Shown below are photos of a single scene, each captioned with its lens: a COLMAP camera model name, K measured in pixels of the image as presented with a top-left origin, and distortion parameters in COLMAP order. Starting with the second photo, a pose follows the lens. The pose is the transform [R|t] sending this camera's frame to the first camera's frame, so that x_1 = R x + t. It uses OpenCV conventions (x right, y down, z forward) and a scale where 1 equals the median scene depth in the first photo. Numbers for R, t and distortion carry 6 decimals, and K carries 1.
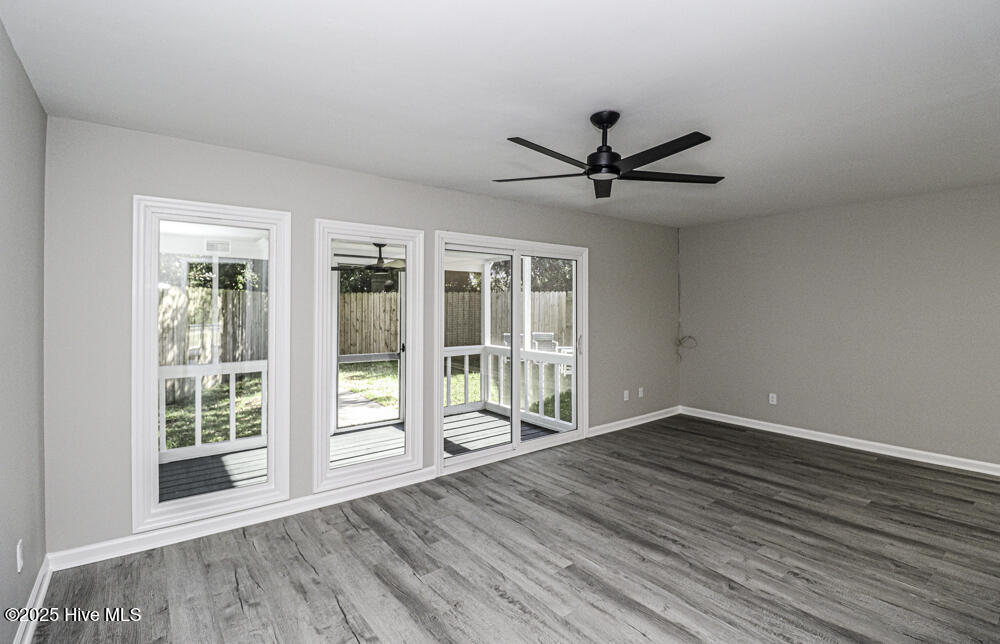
lens RADIAL K [[465.9, 0, 504.1], [0, 465.9, 300.2], [0, 0, 1]] dist [-0.037348, -0.000438]
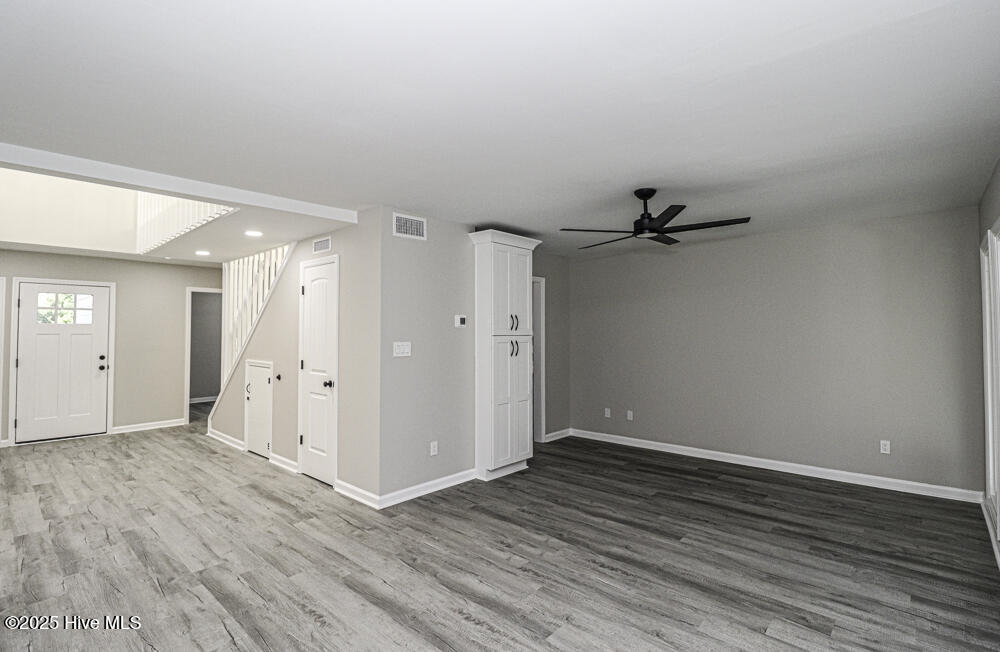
lens RADIAL K [[474.2, 0, 501.9], [0, 474.2, 312.5], [0, 0, 1]] dist [0.003614, -0.011190]
pose [[-0.984245, -0.000607, -0.176810, 0.783425], [0.007578, 0.998930, -0.045616, 0.012934], [0.176648, -0.046237, -0.983187, 2.036149]]
